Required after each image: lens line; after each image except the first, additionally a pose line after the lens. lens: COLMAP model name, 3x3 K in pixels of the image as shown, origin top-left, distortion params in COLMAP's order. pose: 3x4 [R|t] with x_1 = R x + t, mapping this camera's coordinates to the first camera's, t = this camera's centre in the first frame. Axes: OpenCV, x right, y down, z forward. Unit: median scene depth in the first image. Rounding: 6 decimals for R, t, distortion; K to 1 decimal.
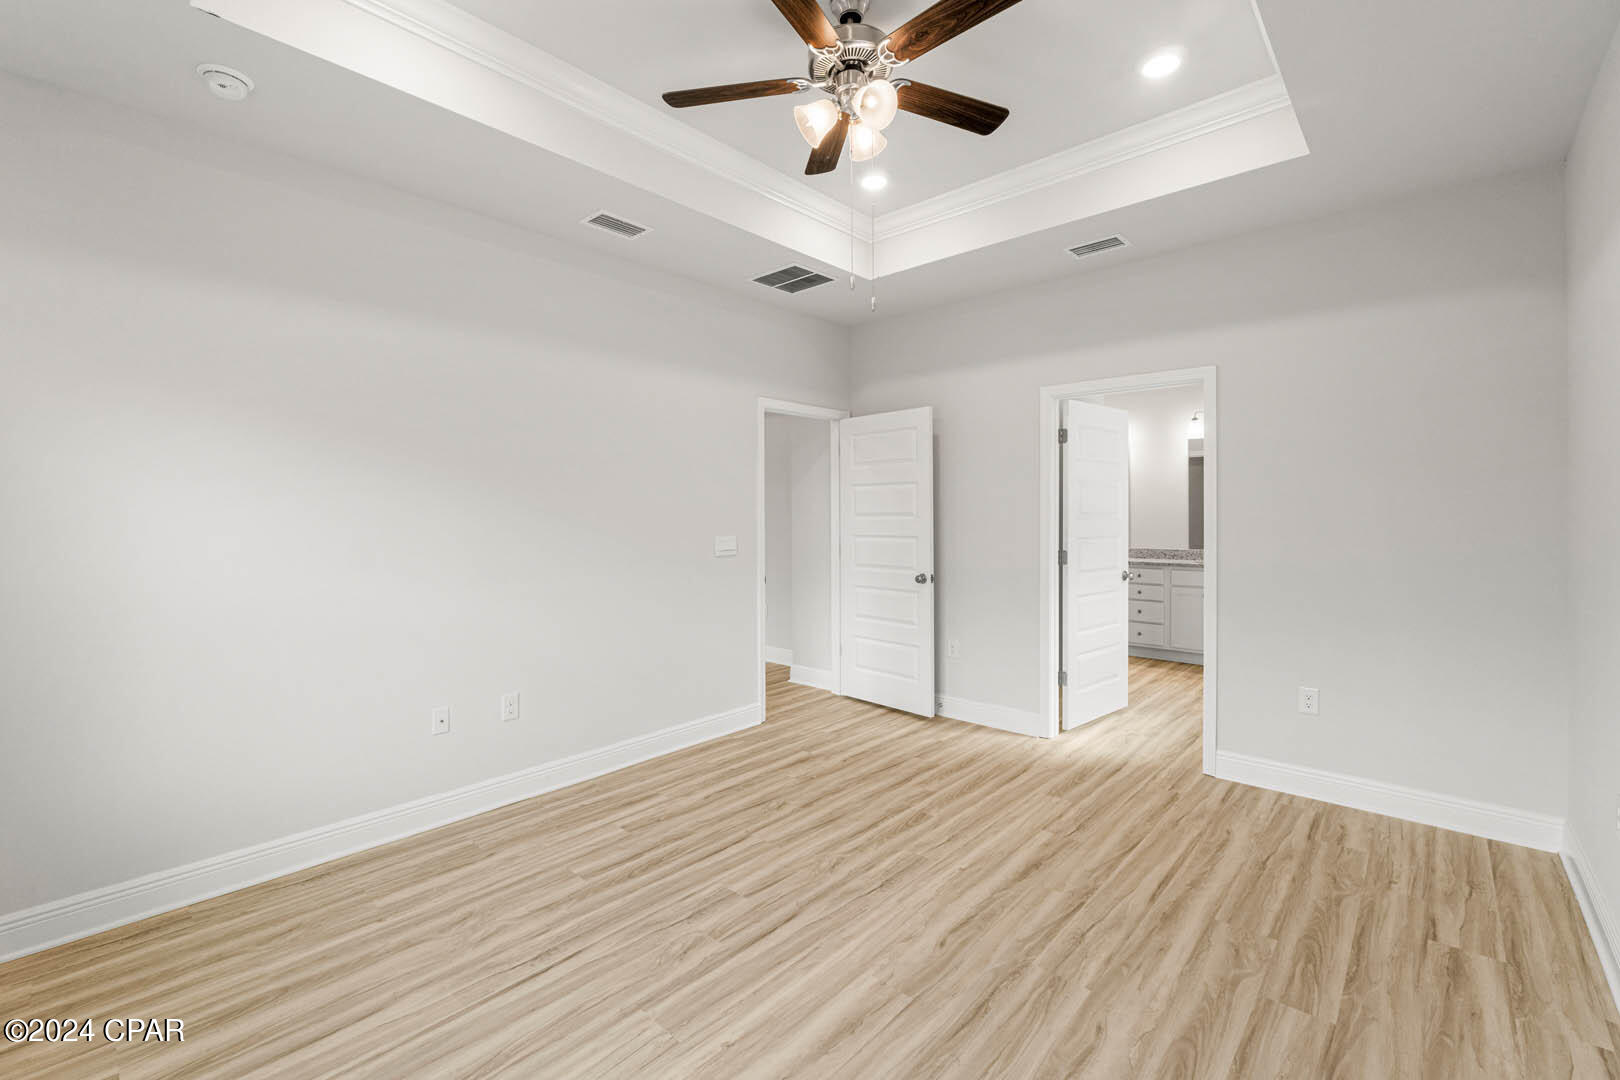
lens RADIAL K [[682.9, 0, 807.1], [0, 682.9, 532.0], [0, 0, 1]] dist [-0.007844, -0.000397]
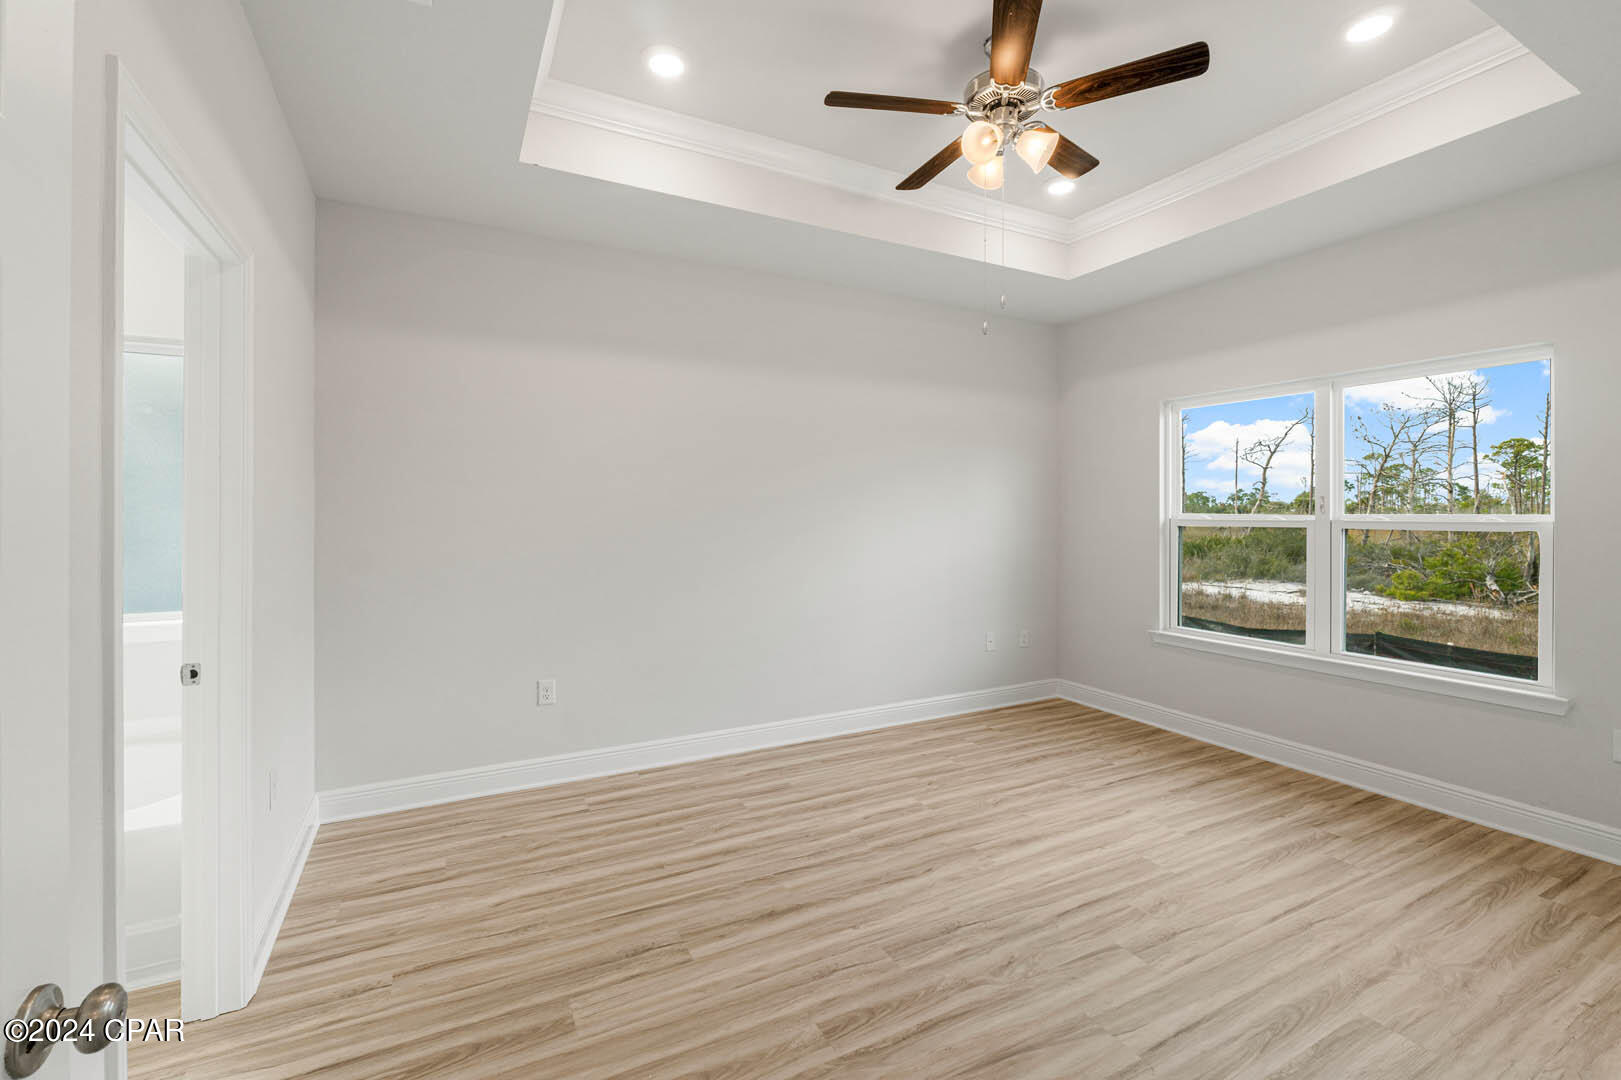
lens RADIAL K [[683.3, 0, 811.4], [0, 683.3, 524.9], [0, 0, 1]] dist [-0.007844, -0.000397]
pose [[-0.939995, -0.004317, 0.341160, -0.013906], [0.010357, 0.999098, 0.041180, -0.052434], [-0.341030, 0.042242, -0.939103, 1.925413]]
